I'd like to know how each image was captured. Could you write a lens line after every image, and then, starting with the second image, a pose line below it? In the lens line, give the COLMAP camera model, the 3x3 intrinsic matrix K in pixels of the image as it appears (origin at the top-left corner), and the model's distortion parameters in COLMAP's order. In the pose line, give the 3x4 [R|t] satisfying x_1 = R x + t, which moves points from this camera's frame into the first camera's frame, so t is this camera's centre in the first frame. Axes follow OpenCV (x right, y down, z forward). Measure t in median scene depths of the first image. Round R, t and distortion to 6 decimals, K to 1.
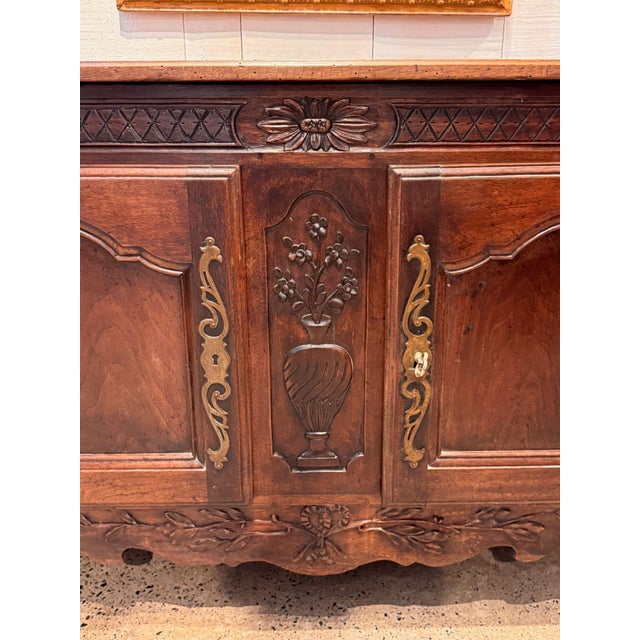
lens RADIAL K [[651.1, 0, 316.9], [0, 651.1, 322.0], [0, 0, 1]] dist [0.187045, -0.450141]
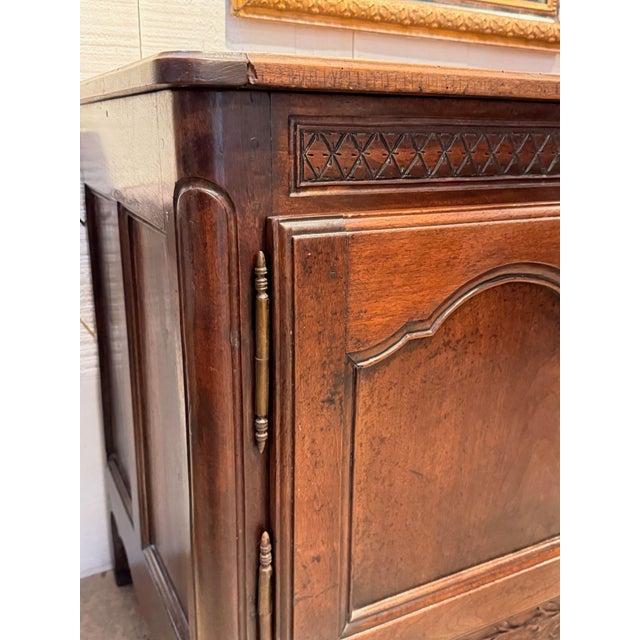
lens RADIAL K [[654.2, 0, 324.7], [0, 654.2, 316.7], [0, 0, 1]] dist [0.191706, -0.473205]
pose [[0.886349, -0.113386, 0.448920, -0.906255], [0.136927, 0.990375, -0.020206, -0.108915], [-0.442309, 0.079378, 0.893343, 0.367933]]
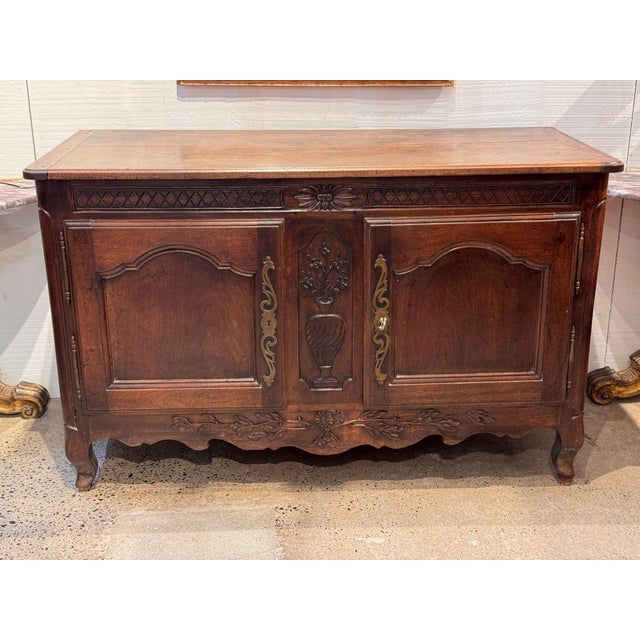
lens RADIAL K [[919.3, 0, 309.6], [0, 919.3, 321.2], [0, 0, 1]] dist [0.116687, 0.000415]
pose [[0.999735, -0.011061, 0.020190, -0.093601], [0.010744, 0.999818, 0.015740, 0.013438], [-0.020361, -0.015518, 0.999672, -1.498739]]
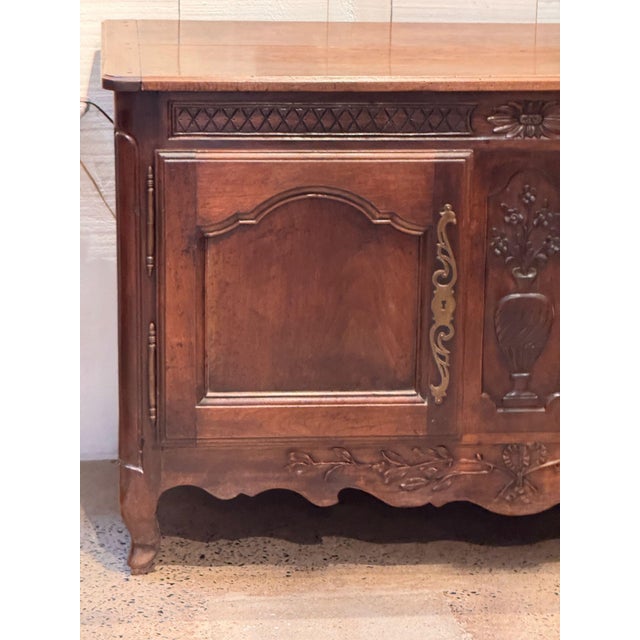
lens RADIAL K [[2330.1, 0, 320.0], [0, 2330.1, 320.0], [0, 0, 1]] dist [0.167809, 1.683160]
pose [[0.996297, -0.005328, 0.085807, -0.741408], [0.010641, 0.998045, -0.061582, 0.343075], [-0.085312, 0.062267, 0.994407, -3.210604]]
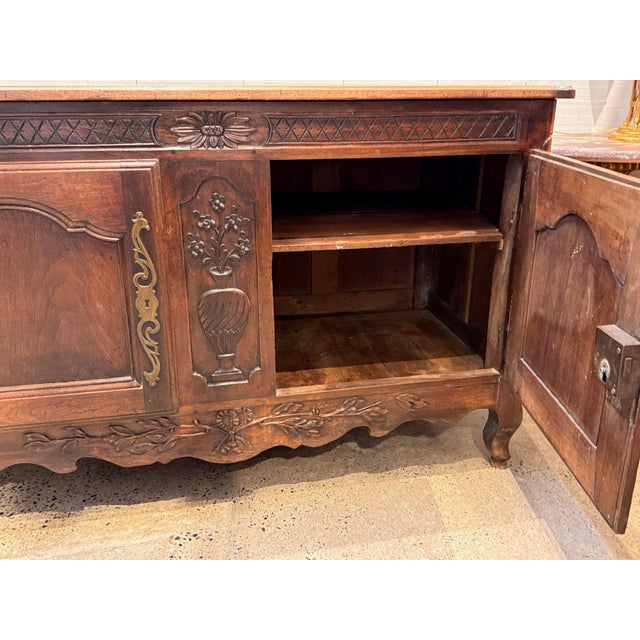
lens RADIAL K [[654.2, 0, 324.7], [0, 654.2, 316.7], [0, 0, 1]] dist [0.191706, -0.473205]
pose [[0.978408, -0.064253, 0.196441, -0.065615], [0.059368, 0.997765, 0.030659, 0.064422], [-0.197972, -0.018335, 0.980036, -0.407631]]
